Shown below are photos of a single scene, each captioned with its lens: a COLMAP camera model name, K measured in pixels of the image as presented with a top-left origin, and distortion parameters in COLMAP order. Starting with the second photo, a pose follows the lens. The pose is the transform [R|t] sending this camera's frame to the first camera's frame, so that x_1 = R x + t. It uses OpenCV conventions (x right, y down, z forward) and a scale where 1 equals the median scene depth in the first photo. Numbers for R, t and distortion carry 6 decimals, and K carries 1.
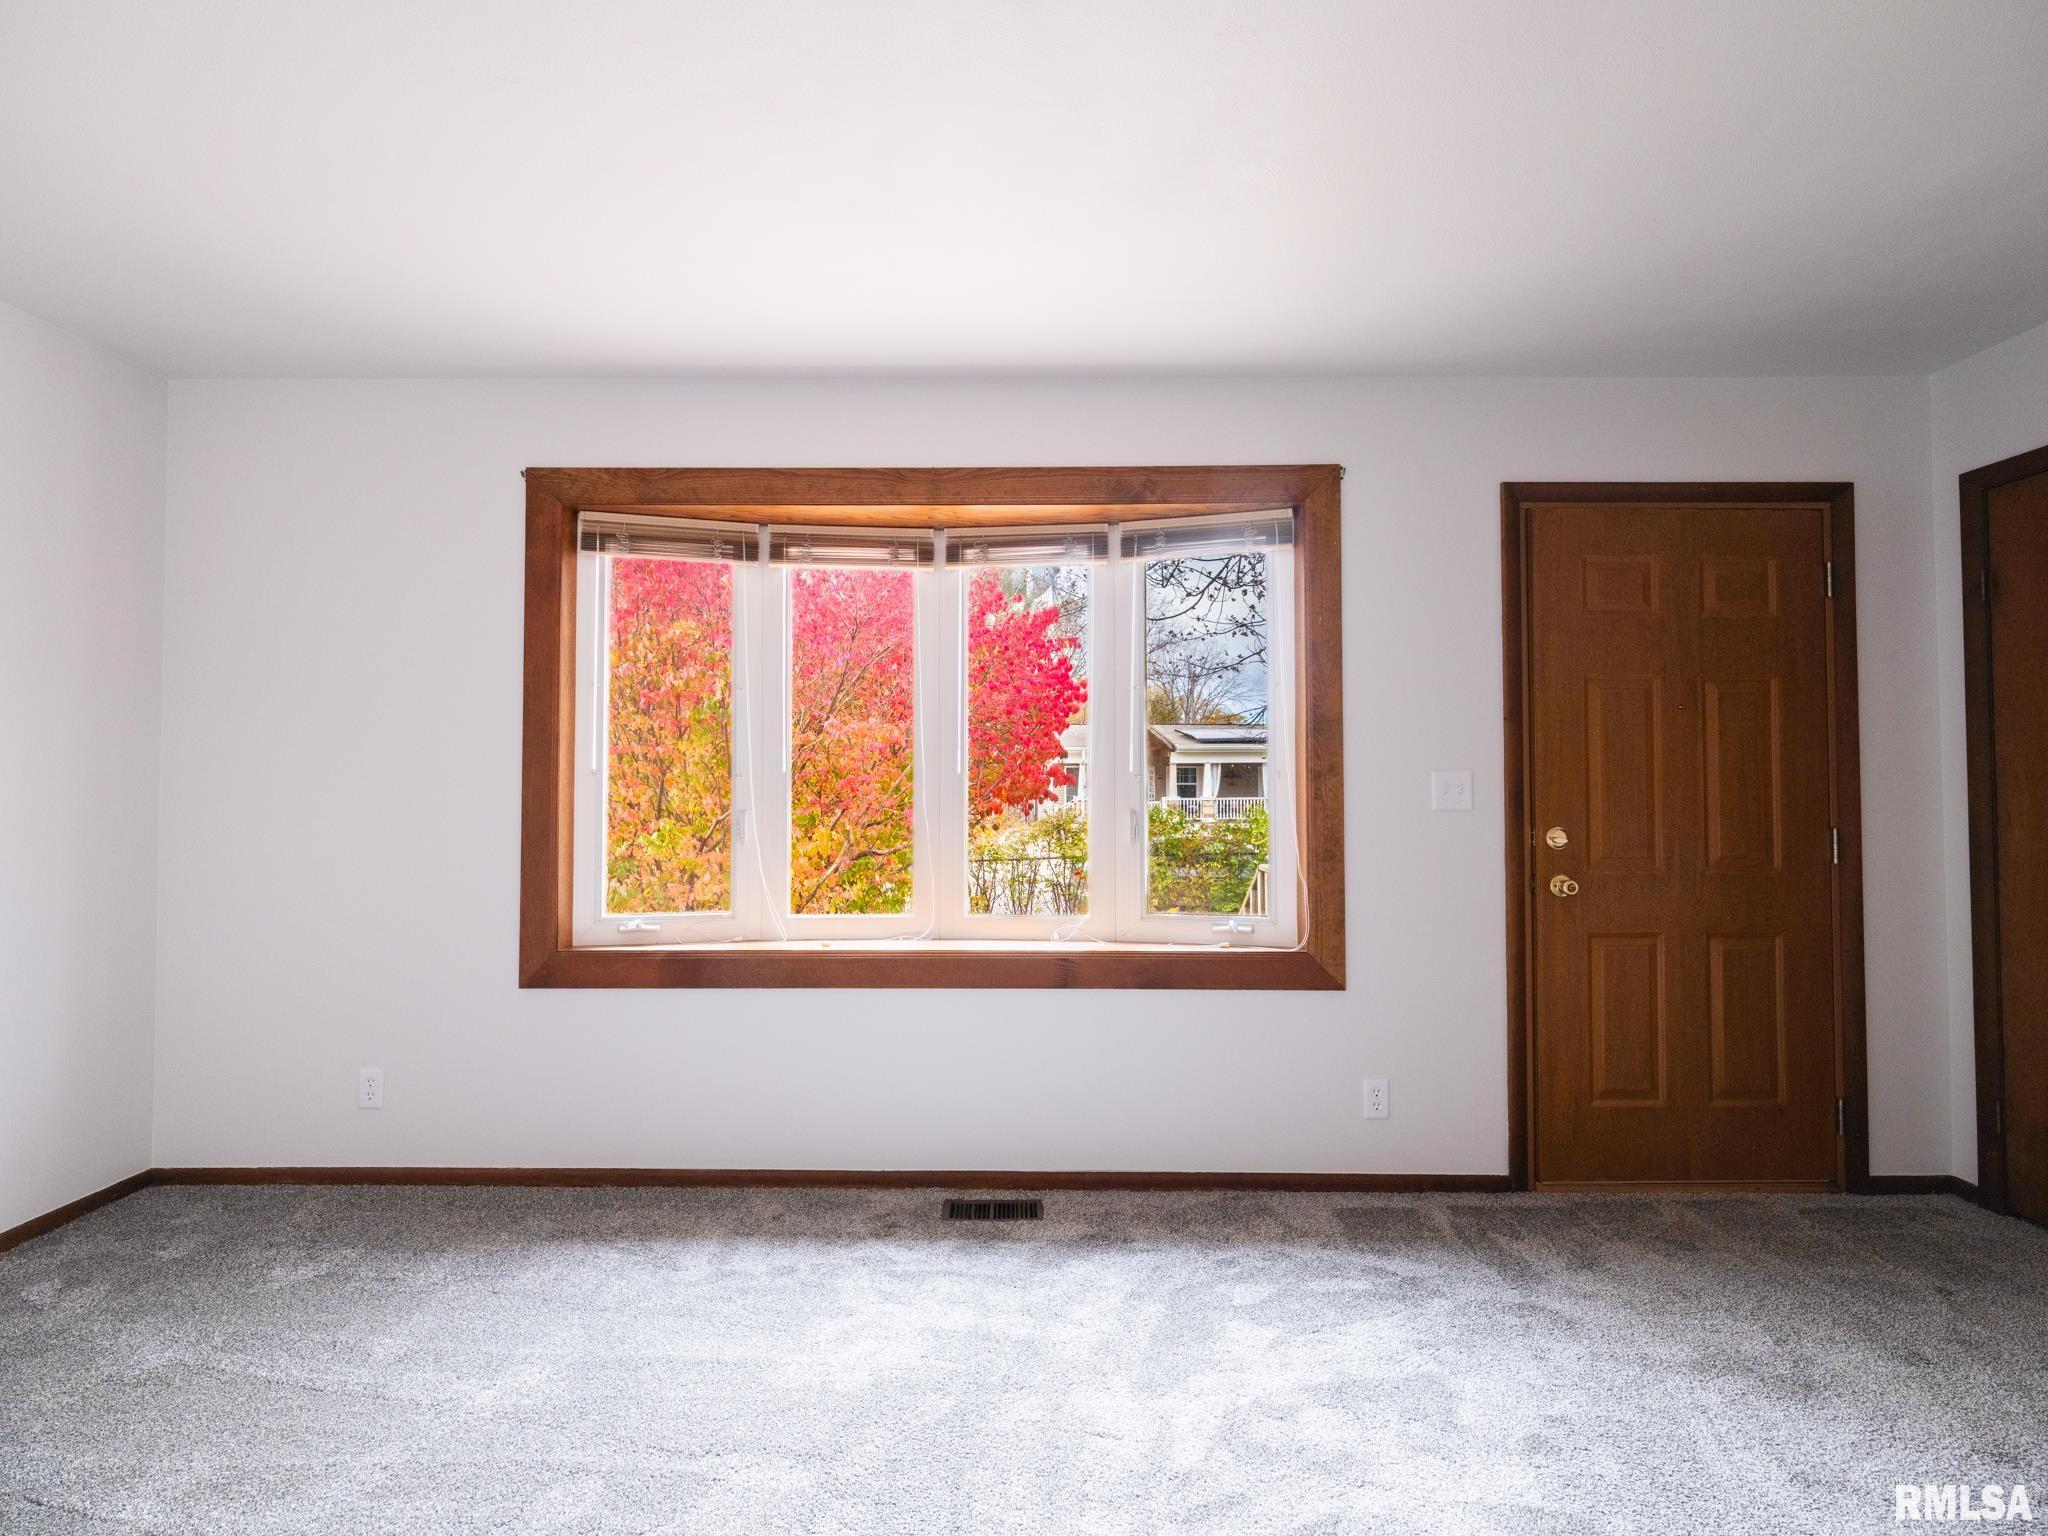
lens RADIAL K [[949.9, 0, 1019.3], [0, 949.9, 765.1], [0, 0, 1]] dist [-0.005423, 0.002933]
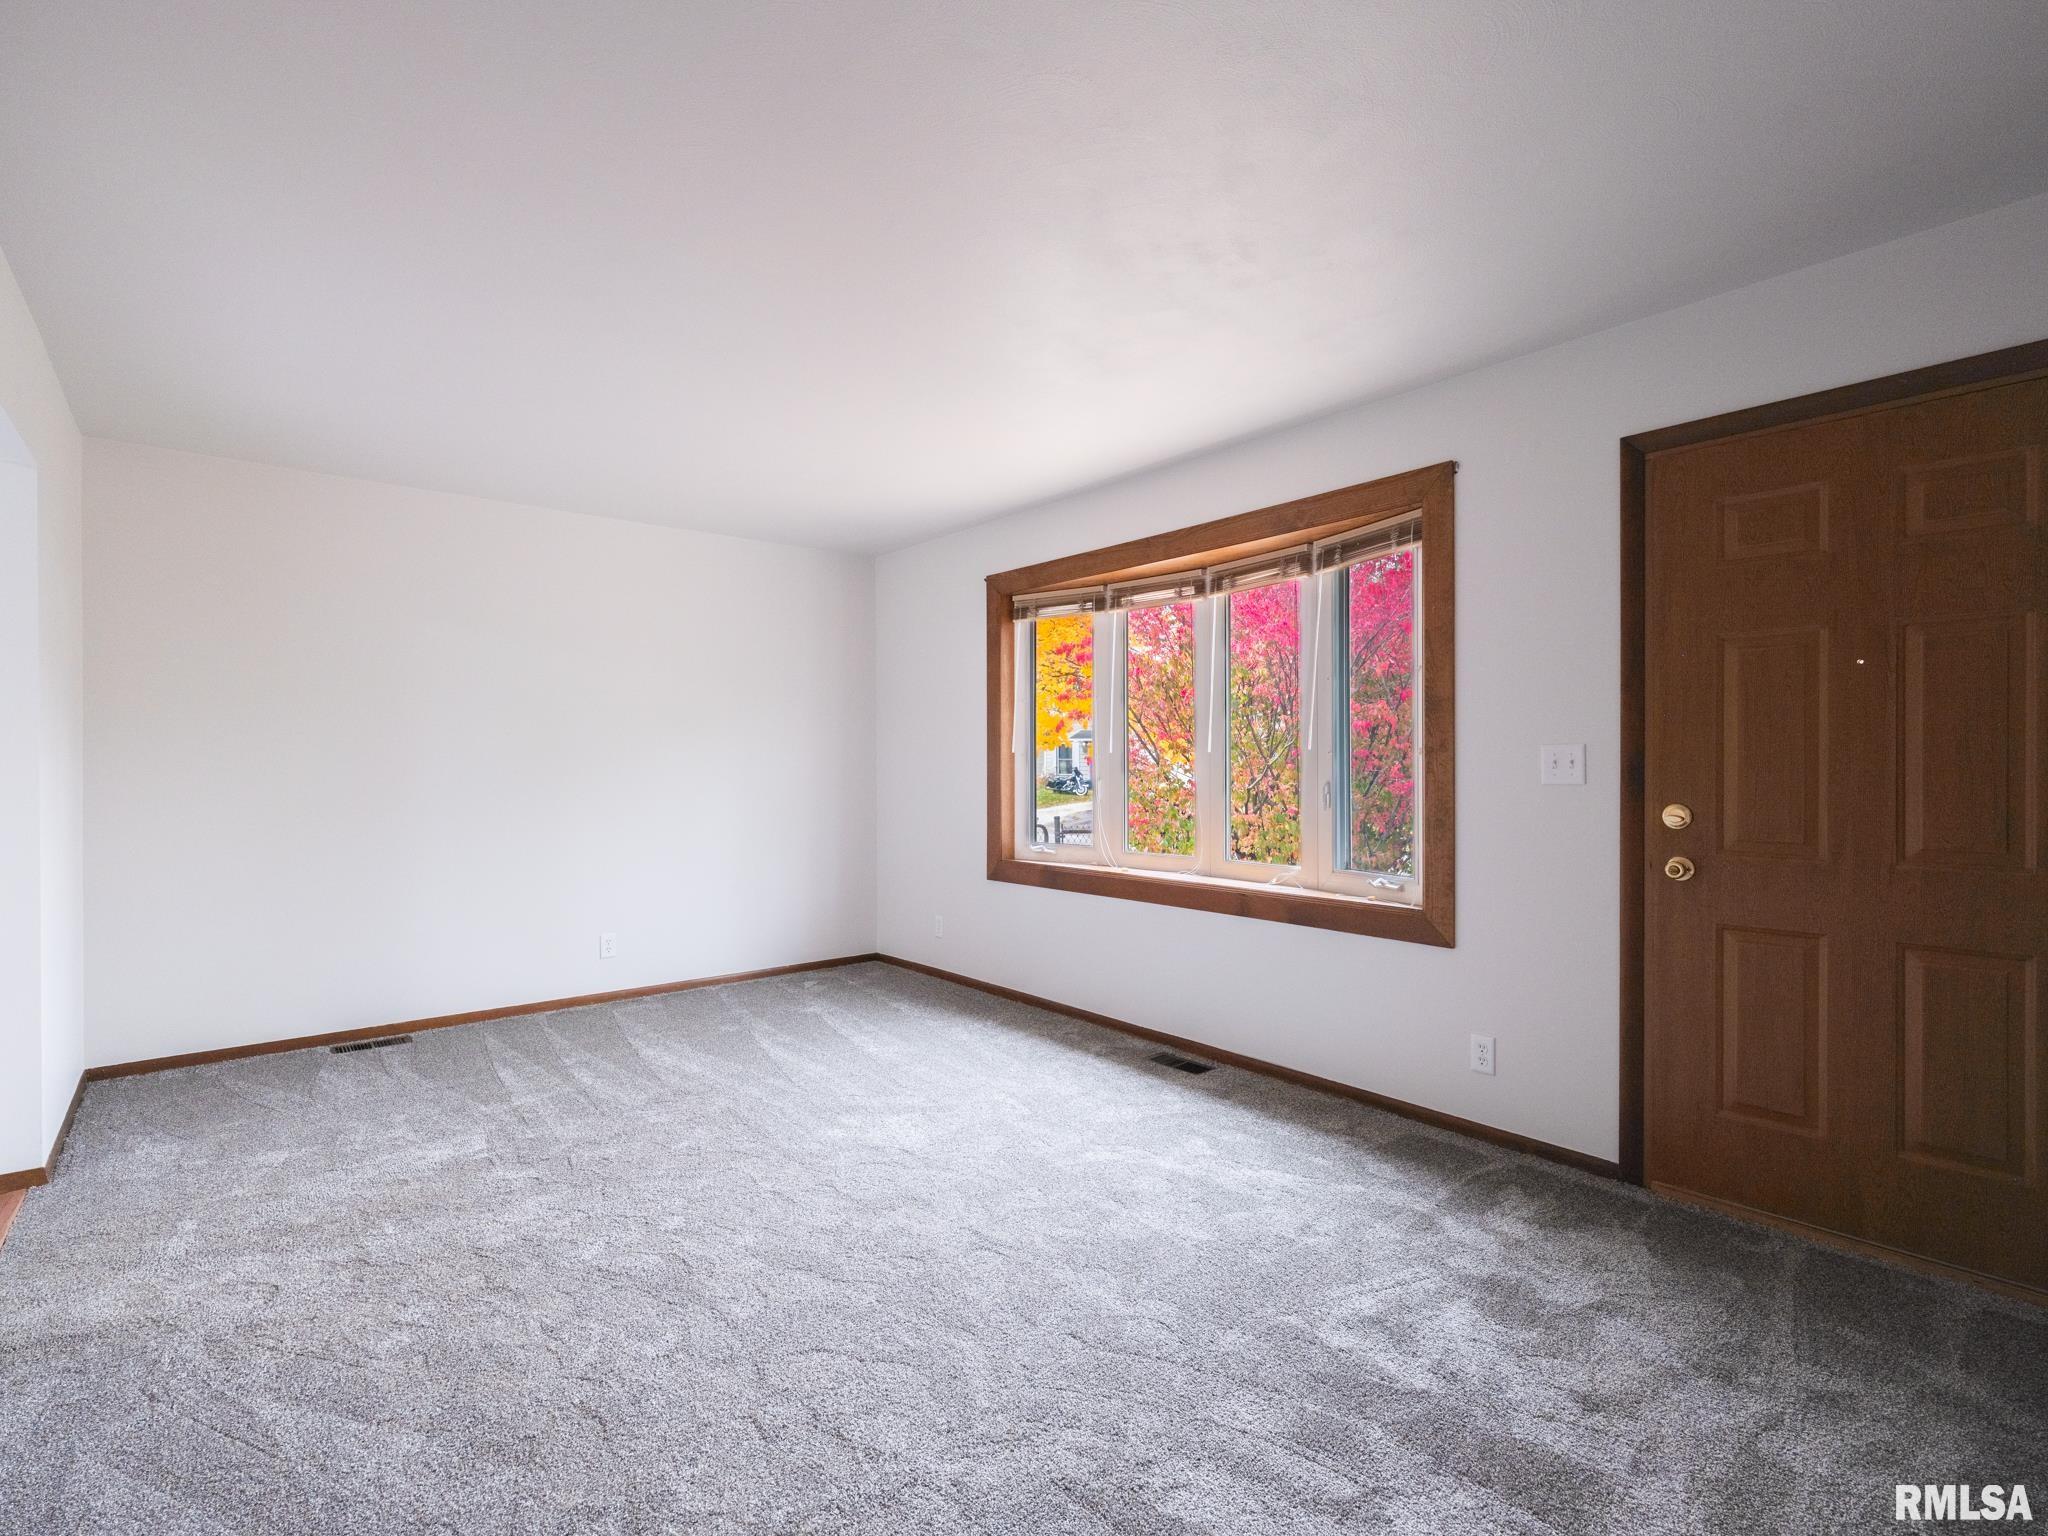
lens RADIAL K [[949.9, 0, 1046.3], [0, 949.9, 782.3], [0, 0, 1]] dist [-0.005423, 0.002933]
pose [[0.663639, 0.013048, -0.747939, 0.845669], [0.015044, 0.999413, 0.030782, 0.006267], [0.747901, -0.031680, 0.663053, -0.063061]]
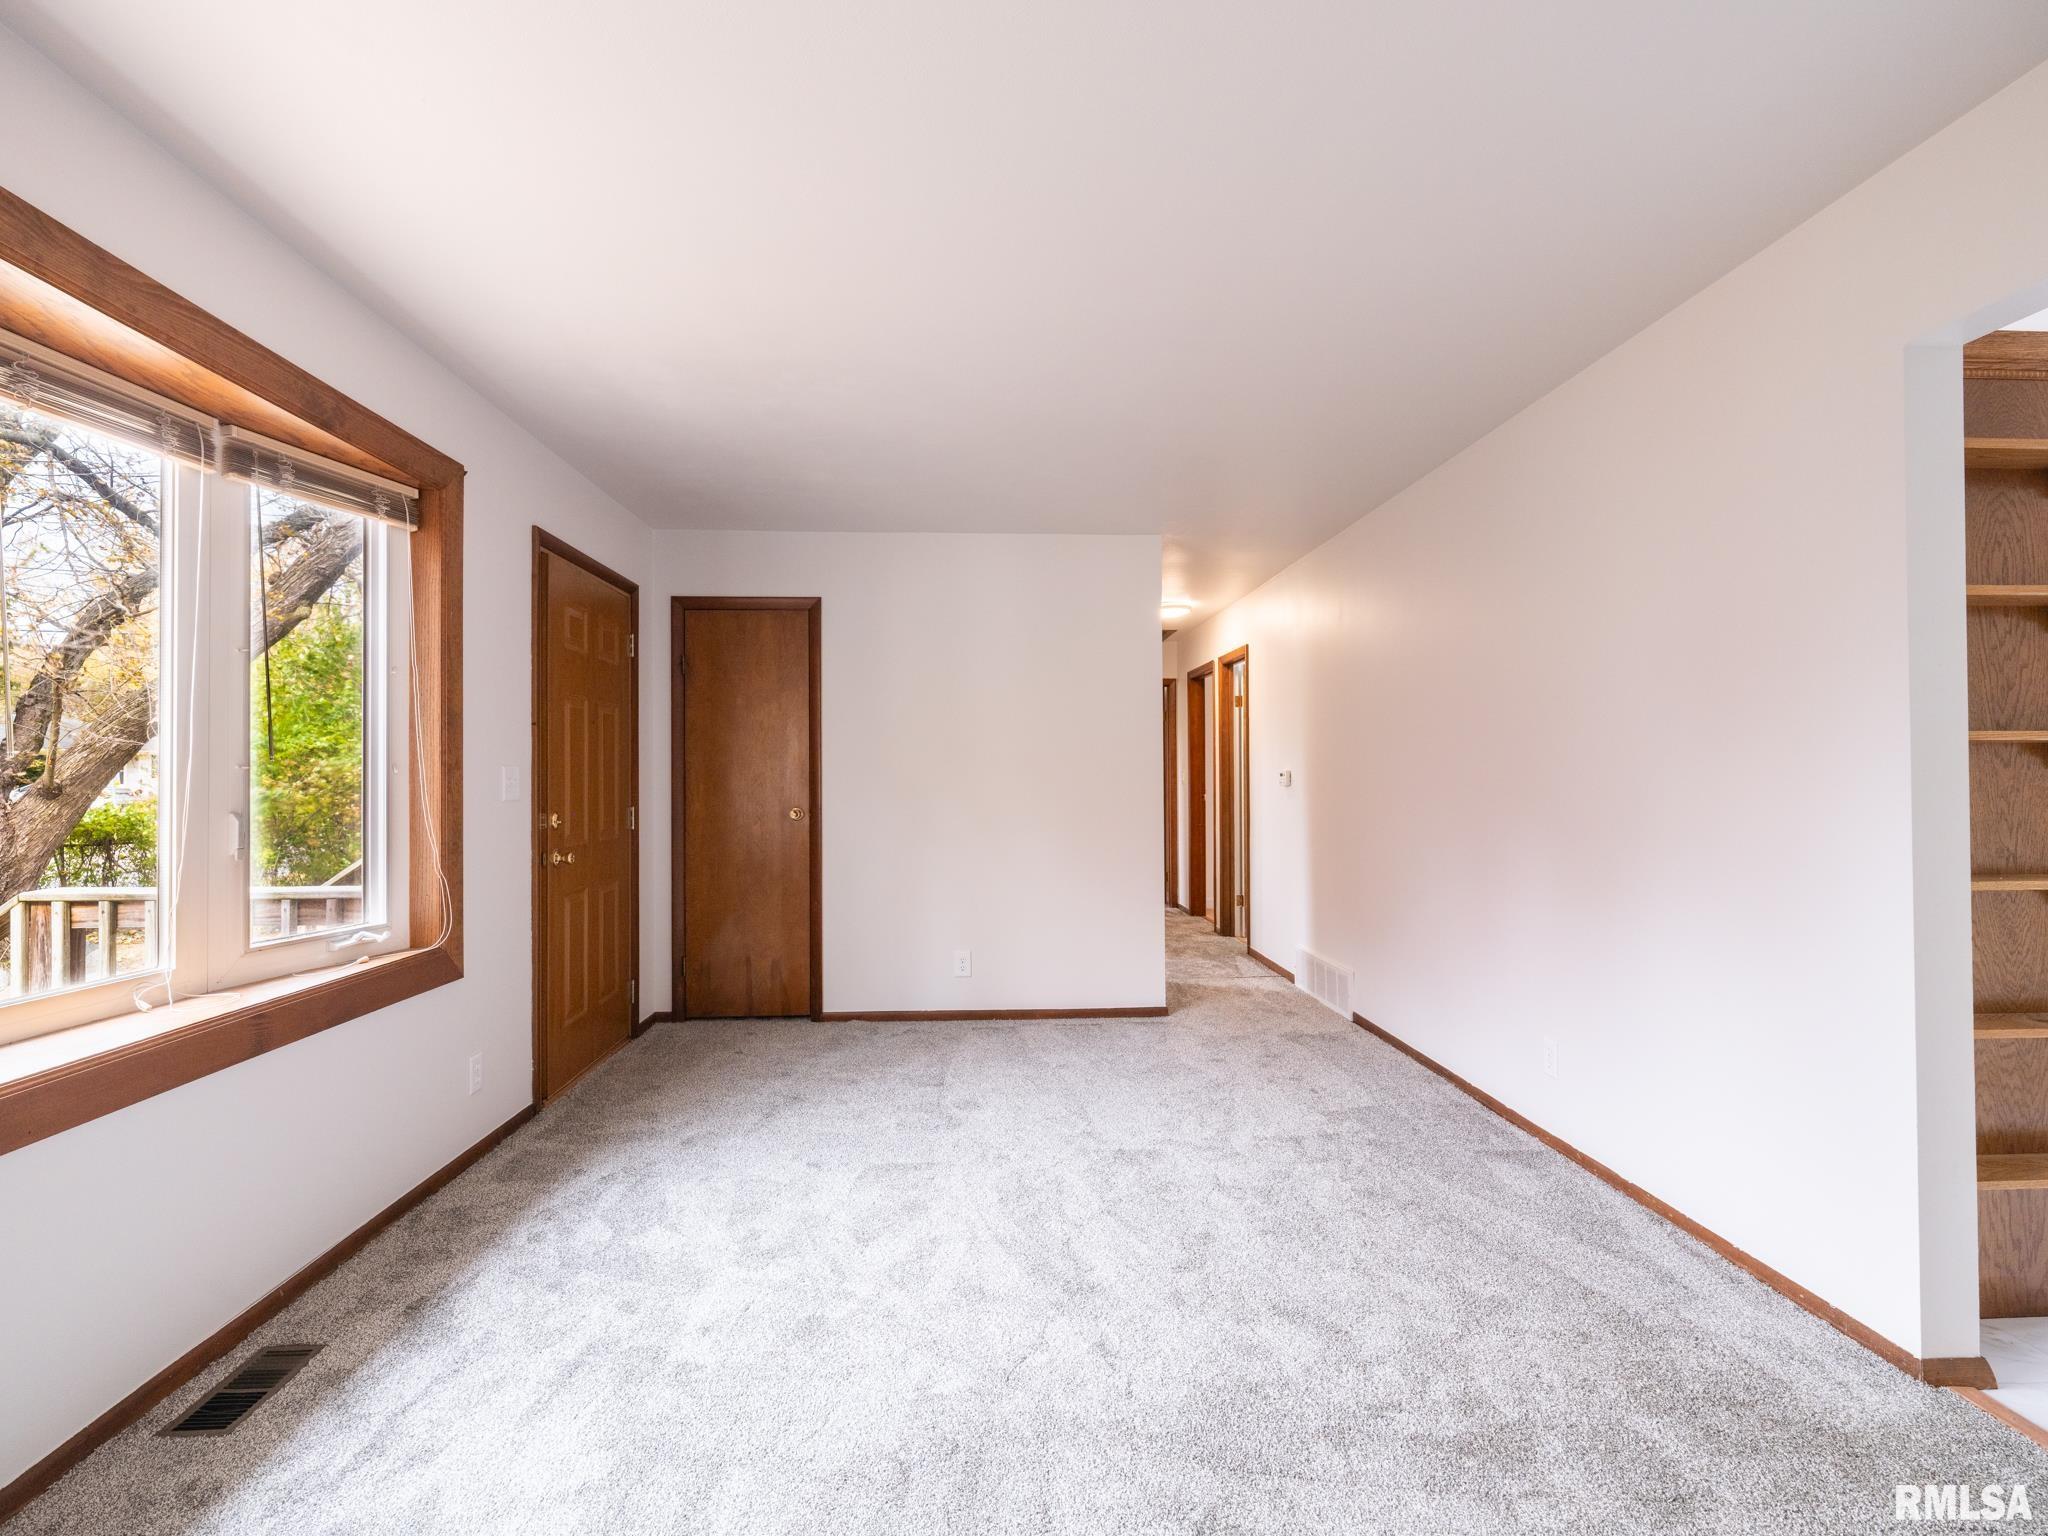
lens RADIAL K [[949.9, 0, 1028.9], [0, 949.9, 764.1], [0, 0, 1]] dist [-0.005423, 0.002933]
pose [[-0.066830, 0.015789, 0.997639, -0.729434], [-0.014751, 0.999750, -0.016811, 0.014189], [-0.997655, -0.015840, -0.066580, 0.458038]]
